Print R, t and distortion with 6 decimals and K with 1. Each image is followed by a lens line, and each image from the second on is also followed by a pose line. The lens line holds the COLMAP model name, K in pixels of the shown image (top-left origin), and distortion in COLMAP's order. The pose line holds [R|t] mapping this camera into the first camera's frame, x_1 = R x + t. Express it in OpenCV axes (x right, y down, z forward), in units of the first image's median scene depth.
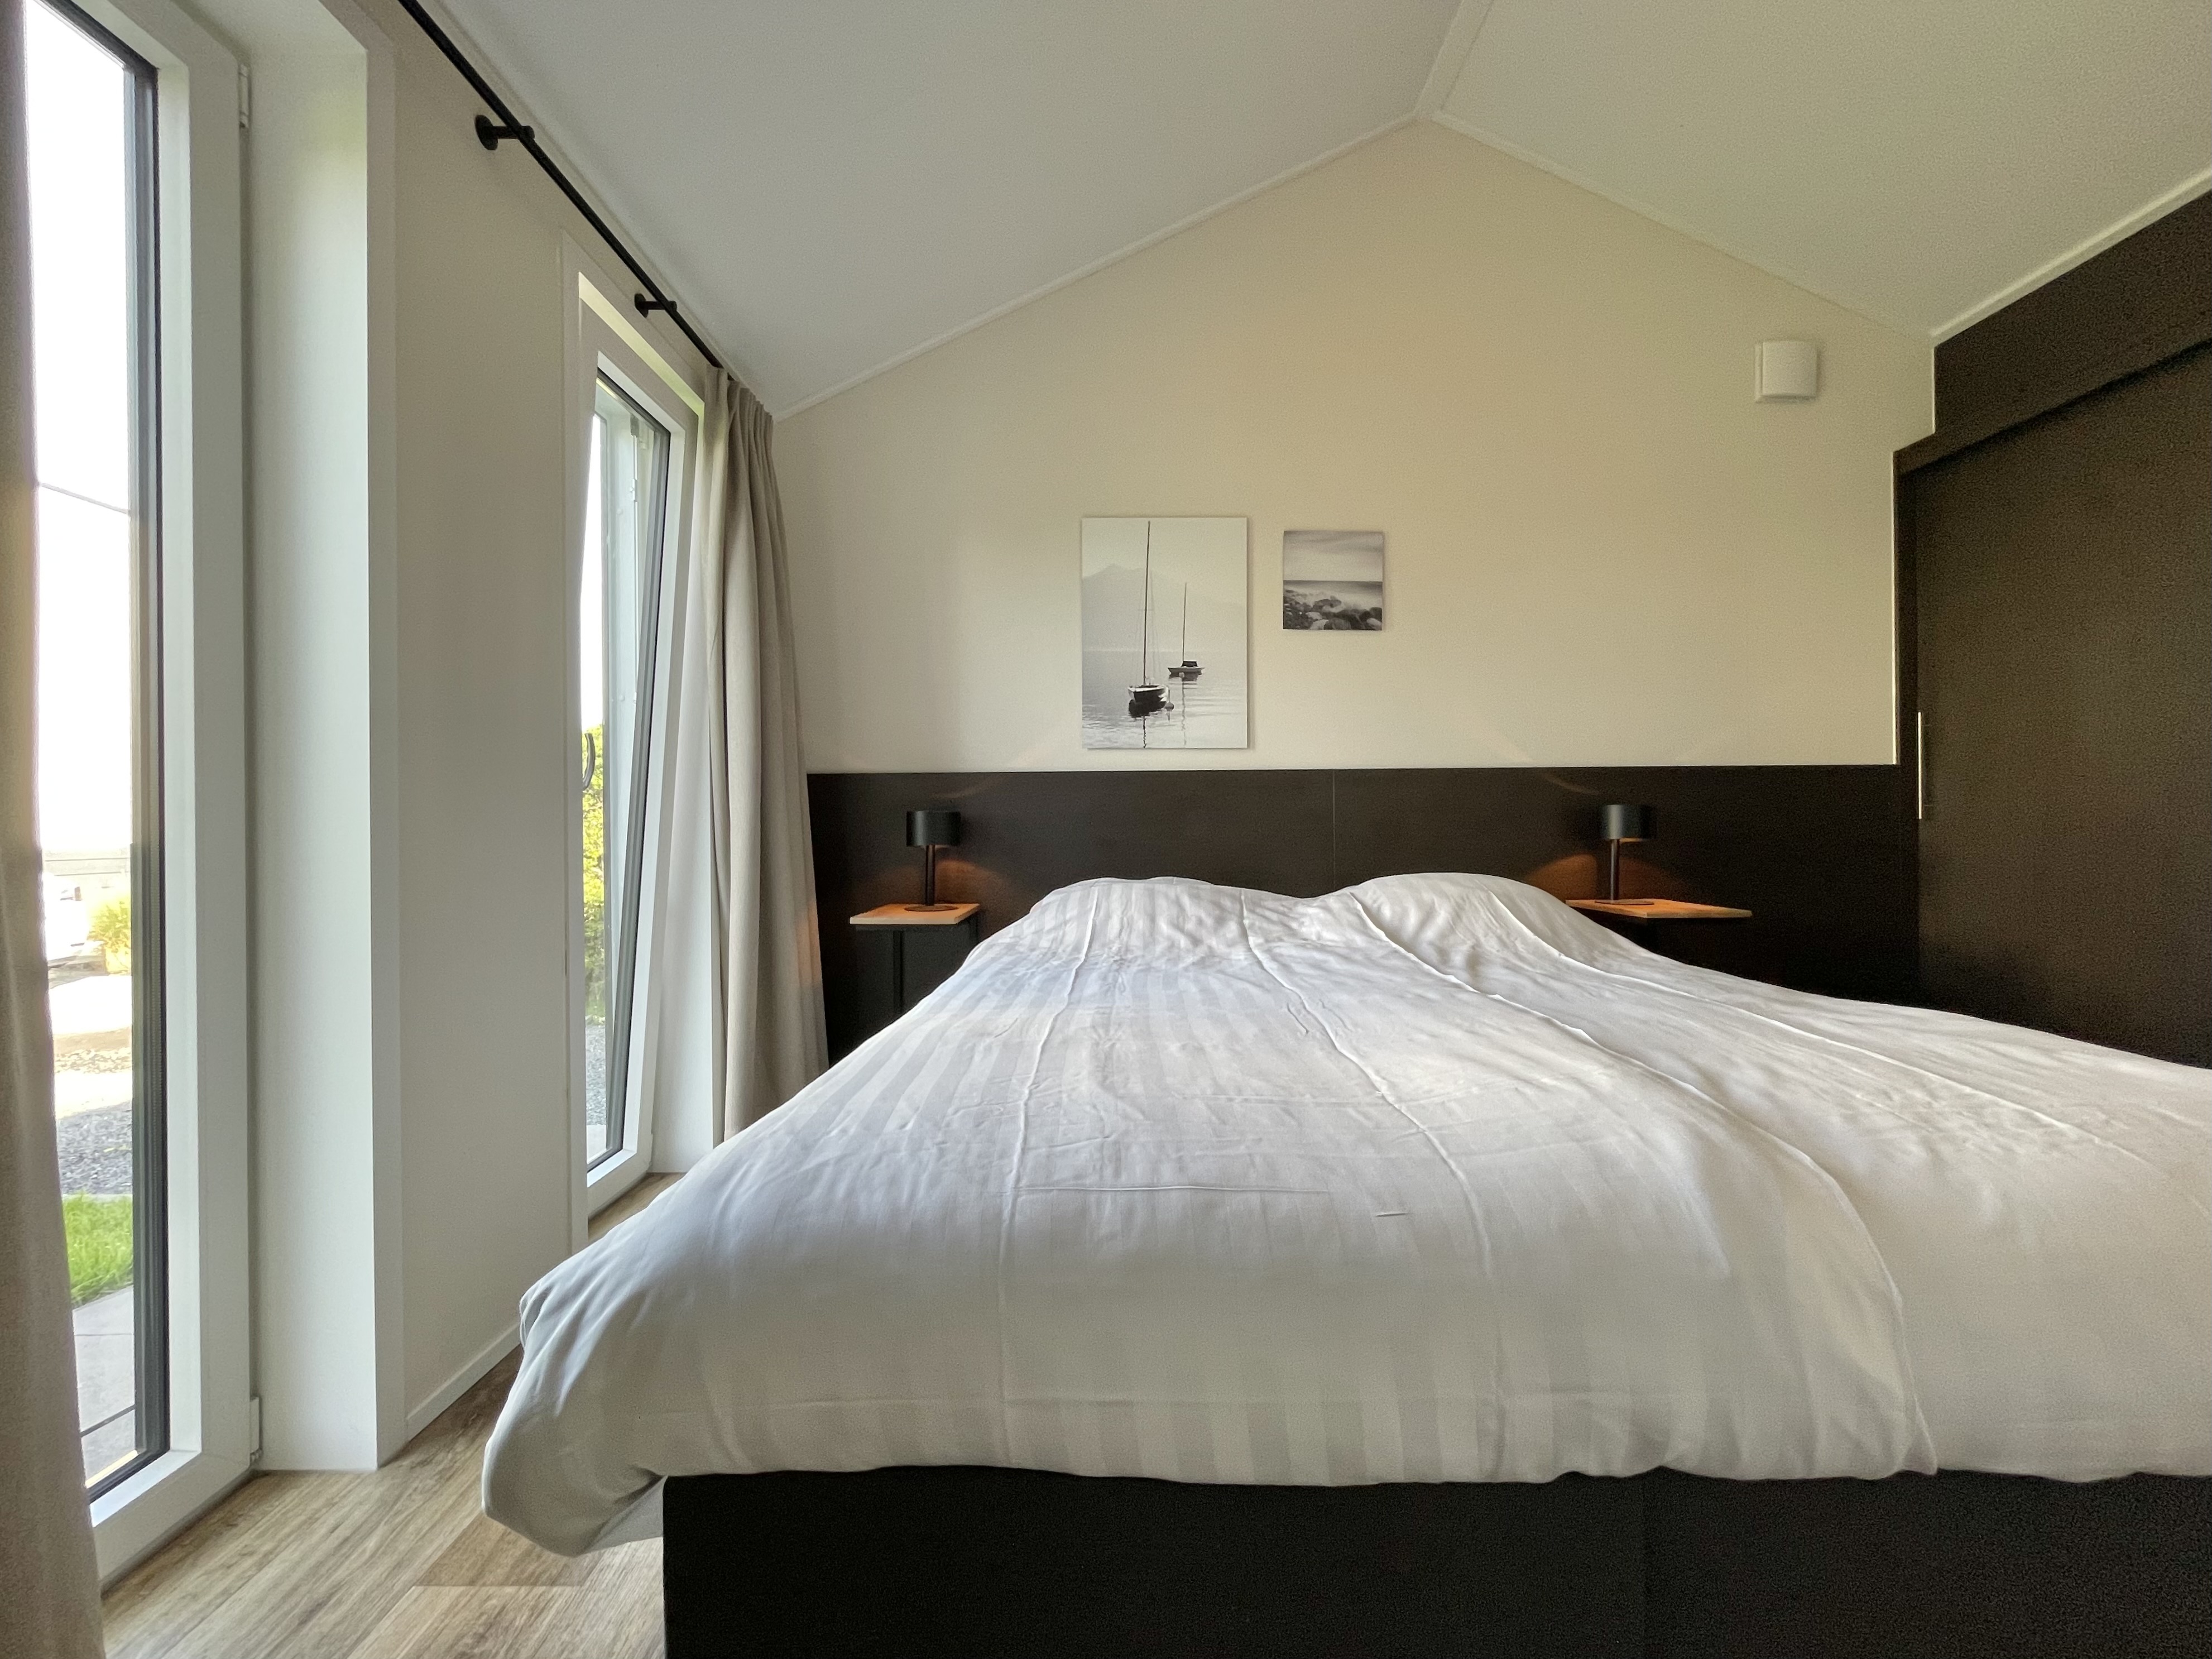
lens RADIAL K [[906.7, 0, 1107.1], [0, 906.7, 824.4], [0, 0, 1]] dist [-0.002728, -0.000020]
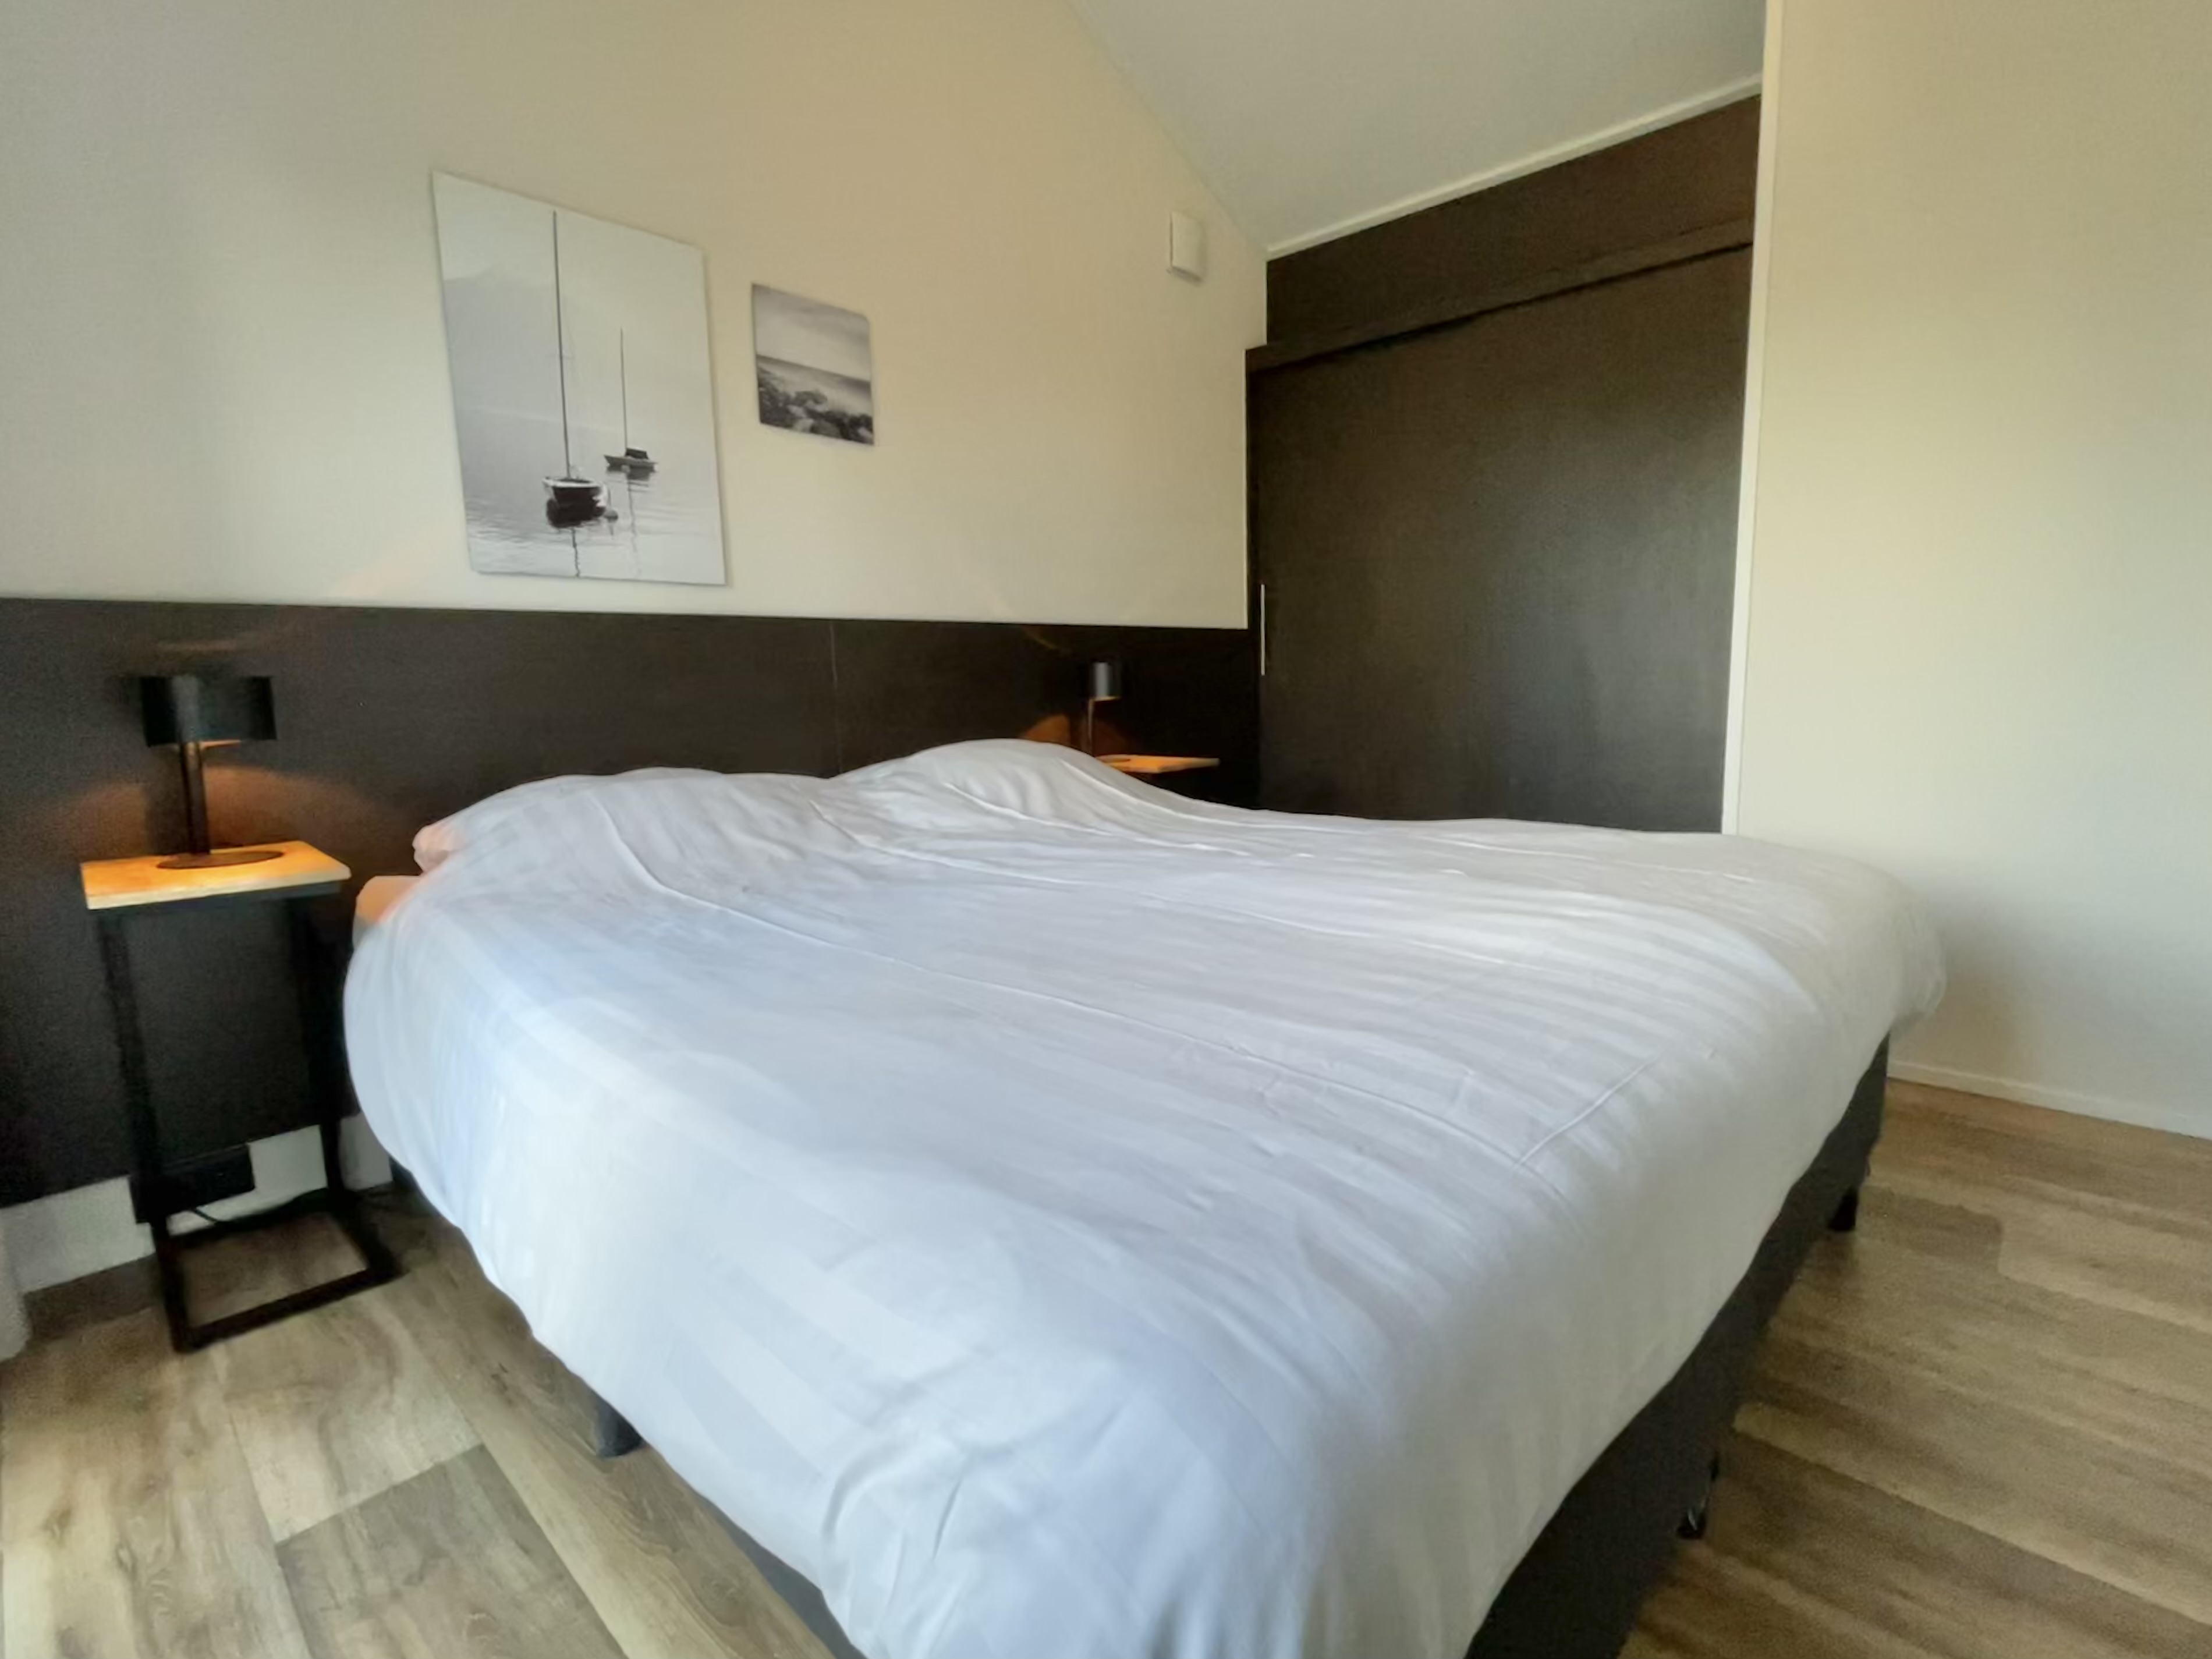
lens RADIAL K [[1042.7, 0, 1108.2], [0, 1042.7, 827.7], [0, 0, 1]] dist [-0.002182, -0.000138]
pose [[0.684107, -0.114015, 0.720415, -0.262081], [0.018147, 0.990062, 0.139458, -0.001977], [-0.729156, -0.082331, 0.679377, 0.187572]]
